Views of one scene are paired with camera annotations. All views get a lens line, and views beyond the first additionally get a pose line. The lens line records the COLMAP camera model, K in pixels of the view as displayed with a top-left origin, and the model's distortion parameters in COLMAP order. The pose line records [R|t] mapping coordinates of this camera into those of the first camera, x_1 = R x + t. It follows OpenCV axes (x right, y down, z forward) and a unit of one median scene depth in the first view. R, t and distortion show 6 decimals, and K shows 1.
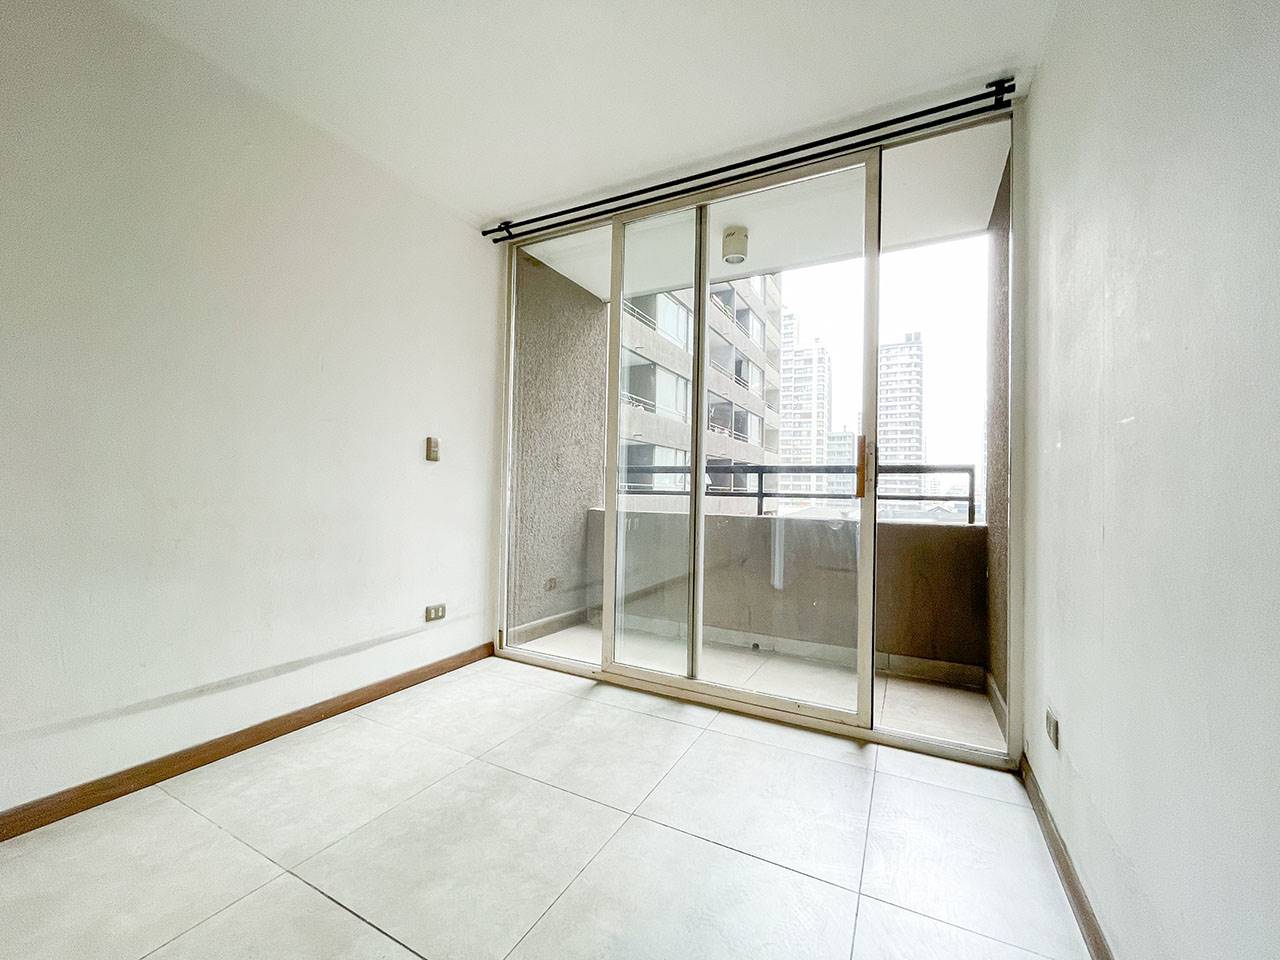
lens RADIAL K [[520.1, 0, 639.4], [0, 520.1, 480.6], [0, 0, 1]] dist [0.000035, -0.000511]
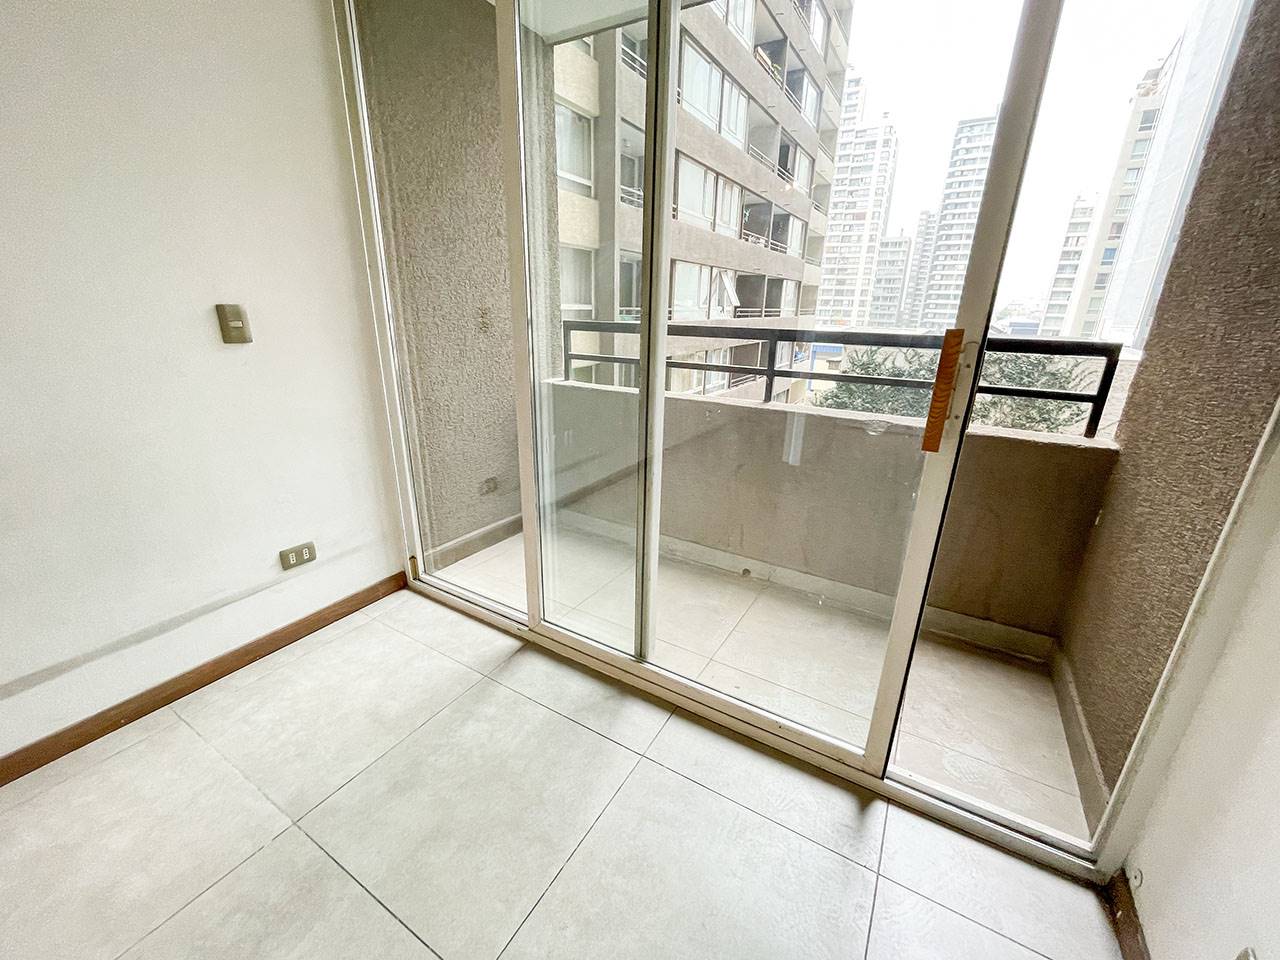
lens RADIAL K [[520.1, 0, 639.7], [0, 520.1, 479.3], [0, 0, 1]] dist [0.000035, -0.000511]
pose [[0.998605, 0.018307, -0.049517, 0.093167], [-0.000608, 0.941876, 0.335961, -0.071368], [0.052790, -0.335462, 0.940573, 0.284815]]
